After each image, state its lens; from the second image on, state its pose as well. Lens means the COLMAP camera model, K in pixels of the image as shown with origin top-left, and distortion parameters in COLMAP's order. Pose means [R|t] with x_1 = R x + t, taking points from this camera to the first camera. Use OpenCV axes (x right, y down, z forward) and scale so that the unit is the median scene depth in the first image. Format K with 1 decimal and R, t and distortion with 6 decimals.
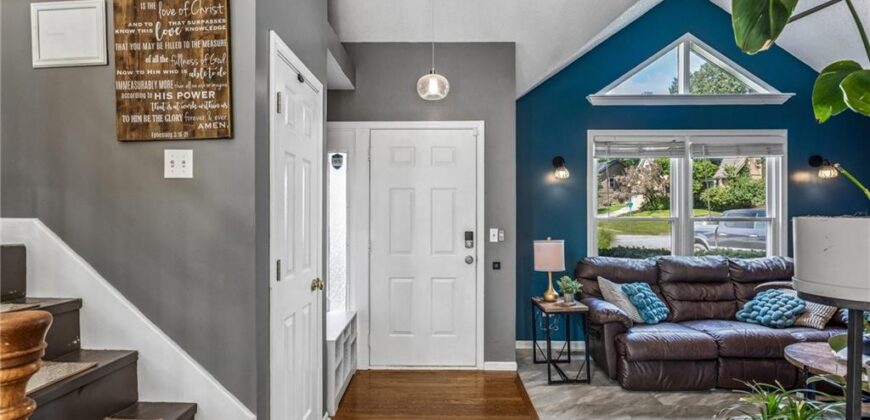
lens RADIAL K [[421.6, 0, 436.9], [0, 421.6, 217.4], [0, 0, 1]] dist [-0.008732, -0.000139]
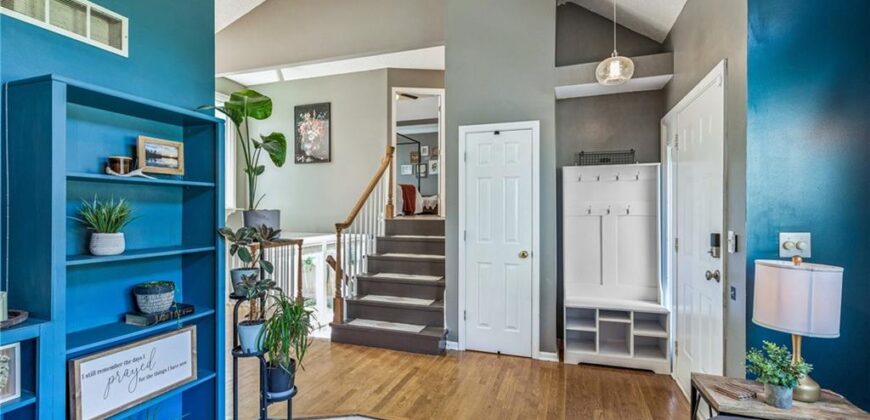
lens RADIAL K [[391.1, 0, 429.7], [0, 391.1, 212.6], [0, 0, 1]] dist [0.001208, 0.000785]
pose [[-0.318768, -0.000523, -0.947833, 1.401046], [-0.006663, 0.999976, 0.001689, 0.005124], [0.947810, 0.006854, -0.318763, 1.334597]]
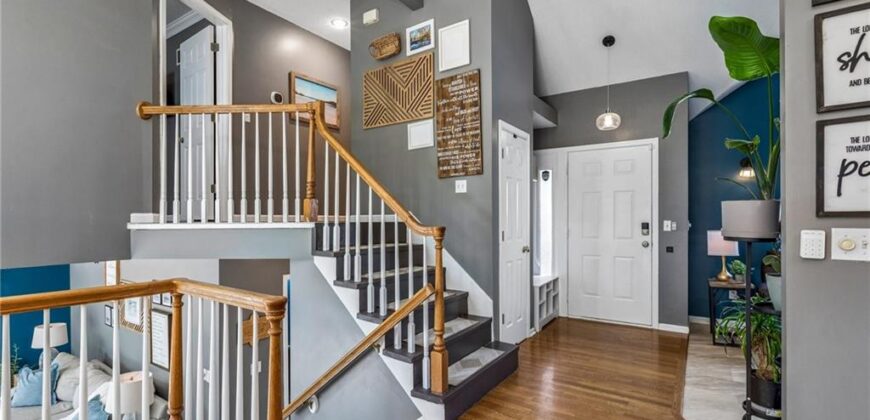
lens RADIAL K [[391.1, 0, 429.7], [0, 391.1, 212.6], [0, 0, 1]] dist [0.001208, 0.000785]
pose [[0.835329, -0.010516, -0.549651, 0.330125], [0.000050, 0.999818, -0.019053, 0.044546], [0.549751, 0.015888, 0.835177, -0.696939]]
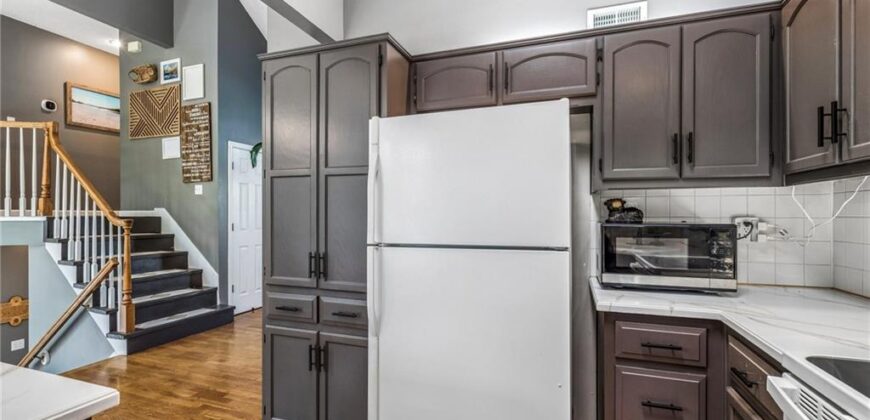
lens RADIAL K [[391.1, 0, 429.7], [0, 391.1, 212.6], [0, 0, 1]] dist [0.001208, 0.000785]
pose [[0.945713, 0.001933, -0.324997, 1.500356], [-0.005054, 0.999949, -0.008760, 0.042082], [0.324963, 0.009927, 0.945675, -0.891608]]
